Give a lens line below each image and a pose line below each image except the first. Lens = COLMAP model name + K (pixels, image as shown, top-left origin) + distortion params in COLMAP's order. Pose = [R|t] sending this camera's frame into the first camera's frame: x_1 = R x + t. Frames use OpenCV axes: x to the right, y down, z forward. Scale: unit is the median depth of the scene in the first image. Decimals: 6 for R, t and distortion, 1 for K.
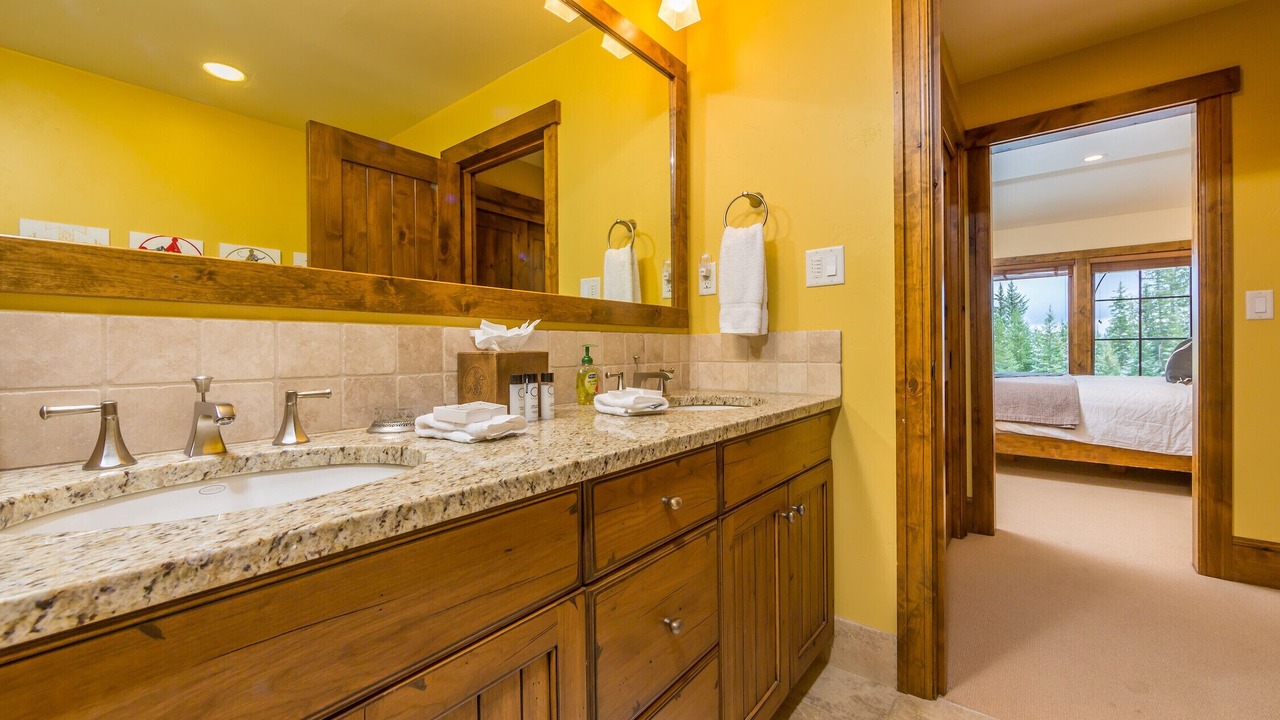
lens RADIAL K [[510.3, 0, 637.2], [0, 510.3, 344.1], [0, 0, 1]] dist [-0.000600, -0.001571]
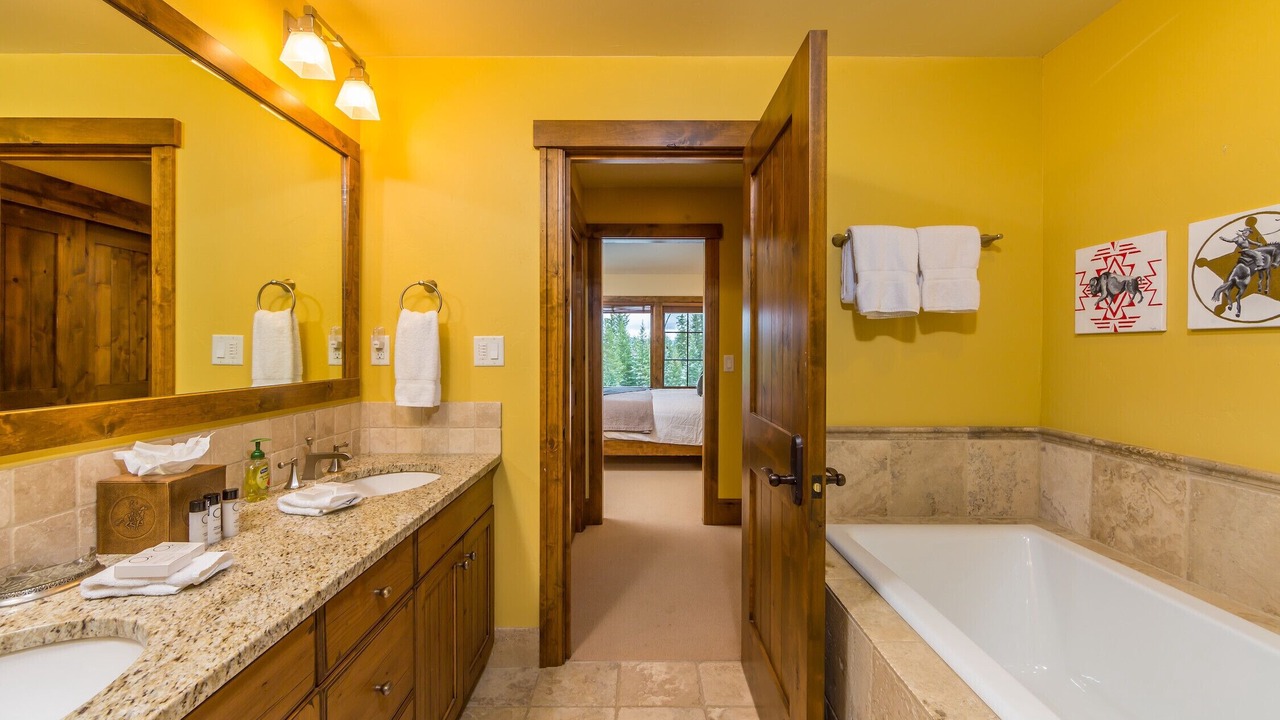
lens RADIAL K [[510.3, 0, 643.2], [0, 510.3, 341.9], [0, 0, 1]] dist [-0.000600, -0.001571]
pose [[0.777604, 0.009141, 0.628688, -0.121642], [-0.006610, 0.999958, -0.006364, -0.161238], [-0.628720, 0.000793, 0.777632, -0.206097]]
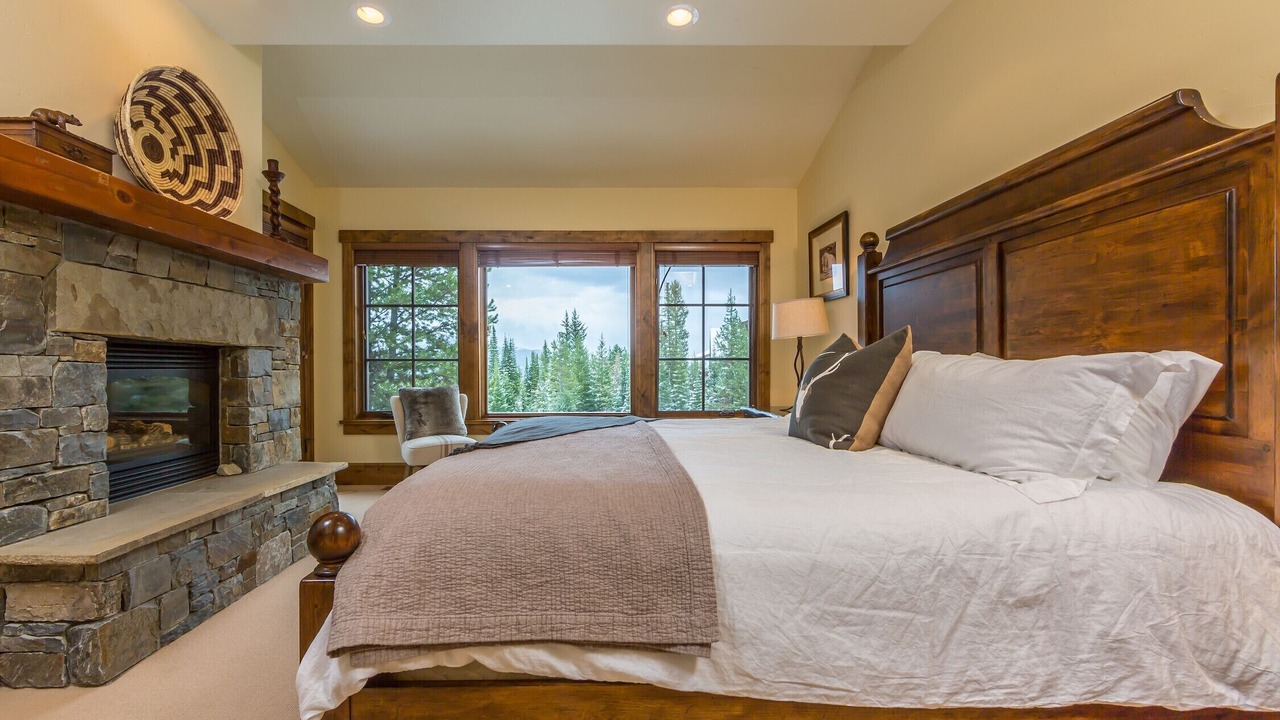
lens RADIAL K [[510.3, 0, 640.3], [0, 510.3, 364.0], [0, 0, 1]] dist [-0.000600, -0.001571]
pose [[0.726791, 0.009442, 0.686794, 1.258160], [-0.005840, 0.999954, -0.007568, 0.012154], [-0.686834, 0.001489, 0.726813, 1.610581]]
